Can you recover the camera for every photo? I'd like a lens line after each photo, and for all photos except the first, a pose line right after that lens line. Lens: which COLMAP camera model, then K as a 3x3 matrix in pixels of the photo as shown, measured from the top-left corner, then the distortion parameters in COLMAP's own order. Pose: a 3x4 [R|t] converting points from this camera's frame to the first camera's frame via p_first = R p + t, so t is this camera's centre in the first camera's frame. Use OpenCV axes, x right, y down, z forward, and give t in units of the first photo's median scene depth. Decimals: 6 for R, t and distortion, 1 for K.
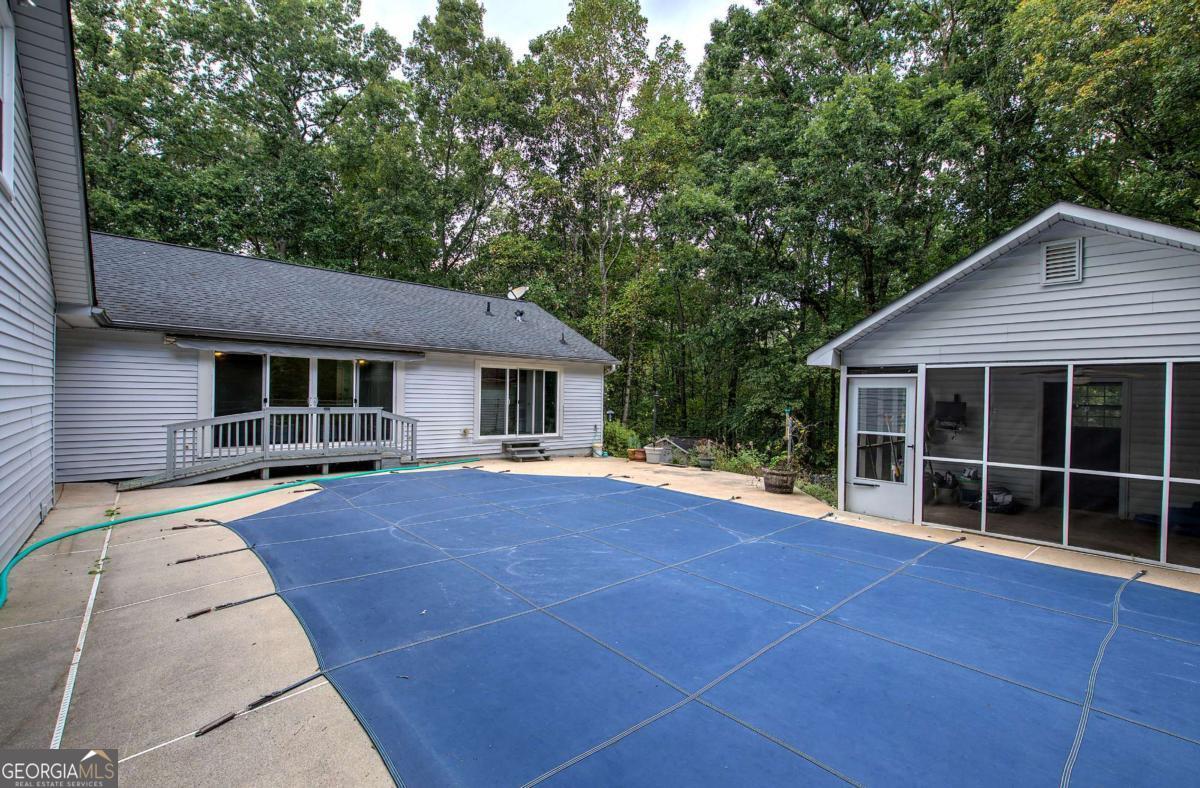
lens RADIAL K [[519.1, 0, 600.6], [0, 519.1, 395.8], [0, 0, 1]] dist [0.000630, 0.001210]
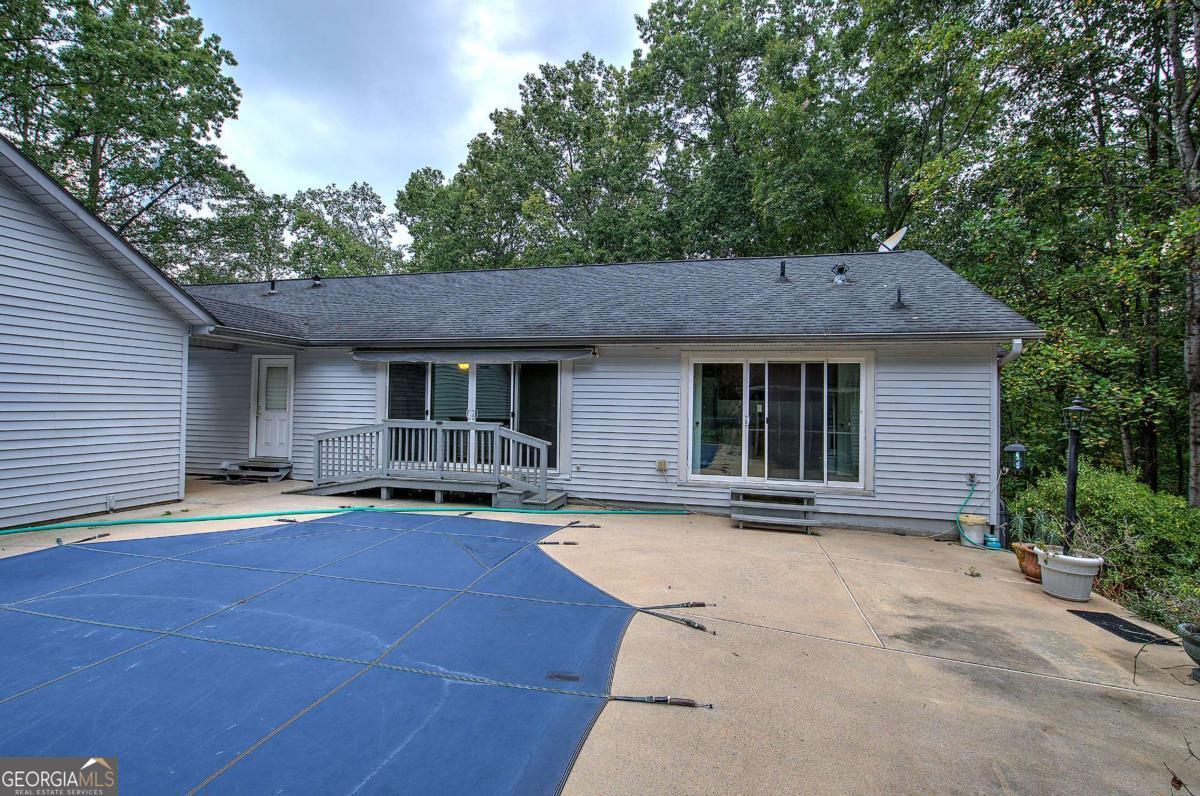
lens RADIAL K [[550.0, 0, 599.9], [0, 550.0, 400.7], [0, 0, 1]] dist [-0.001750, -0.000045]
pose [[0.566344, -0.019796, -0.823931, 0.279377], [-0.010252, 0.999465, -0.031060, 0.012877], [0.824105, 0.026037, 0.565838, 0.615780]]
